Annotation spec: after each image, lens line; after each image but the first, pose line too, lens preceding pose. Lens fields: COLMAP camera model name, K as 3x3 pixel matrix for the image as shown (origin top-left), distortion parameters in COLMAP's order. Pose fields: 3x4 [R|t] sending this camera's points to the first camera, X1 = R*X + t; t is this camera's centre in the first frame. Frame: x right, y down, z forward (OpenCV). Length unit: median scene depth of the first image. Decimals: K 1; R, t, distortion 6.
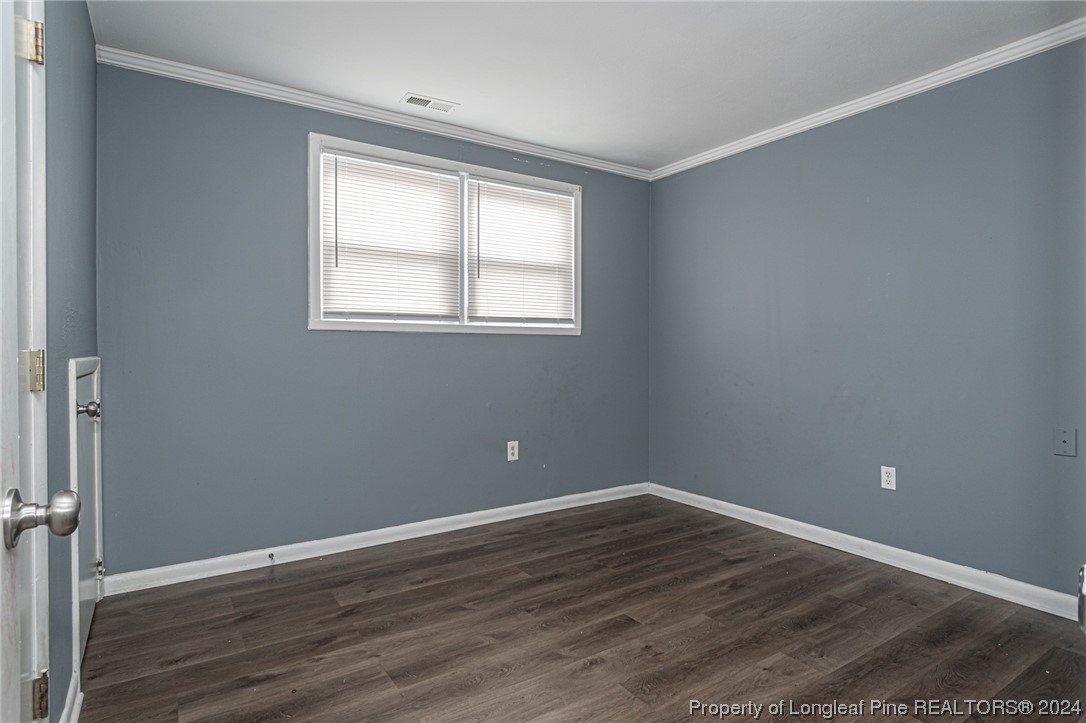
lens RADIAL K [[574.1, 0, 543.3], [0, 574.1, 356.5], [0, 0, 1]] dist [-0.015260, 0.003381]
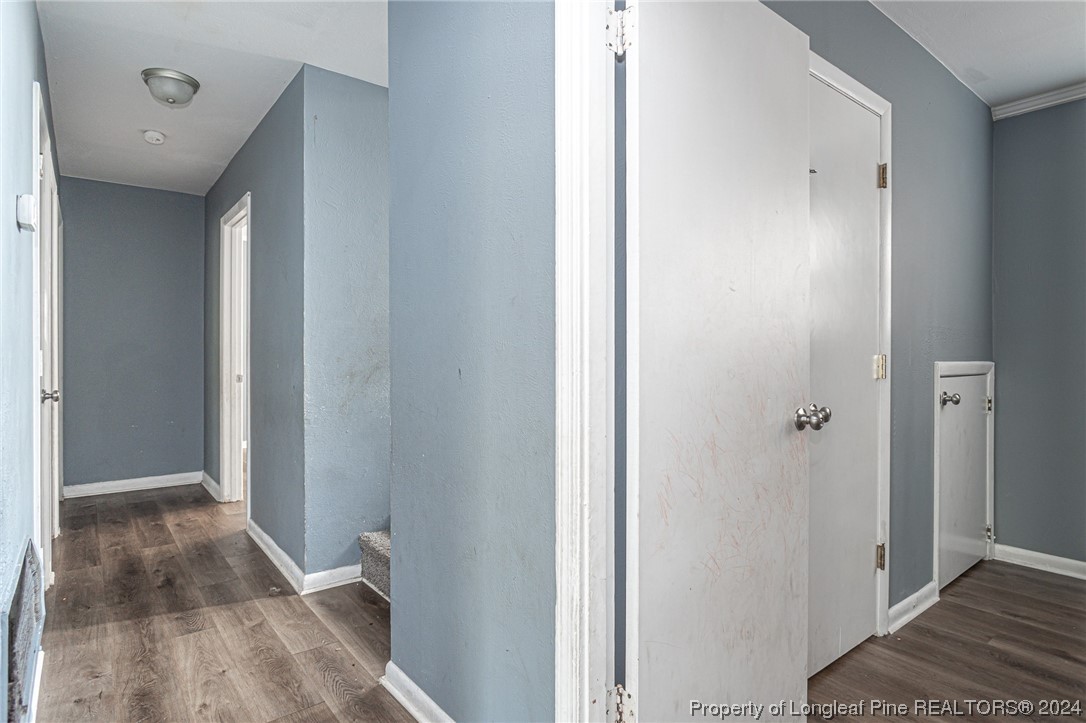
lens RADIAL K [[574.1, 0, 541.3], [0, 574.1, 357.9], [0, 0, 1]] dist [-0.015260, 0.003381]
pose [[0.103069, 0.005764, -0.994657, 0.426674], [-0.019143, 0.999809, 0.003810, 0.007427], [0.994490, 0.018648, 0.103160, -0.124162]]
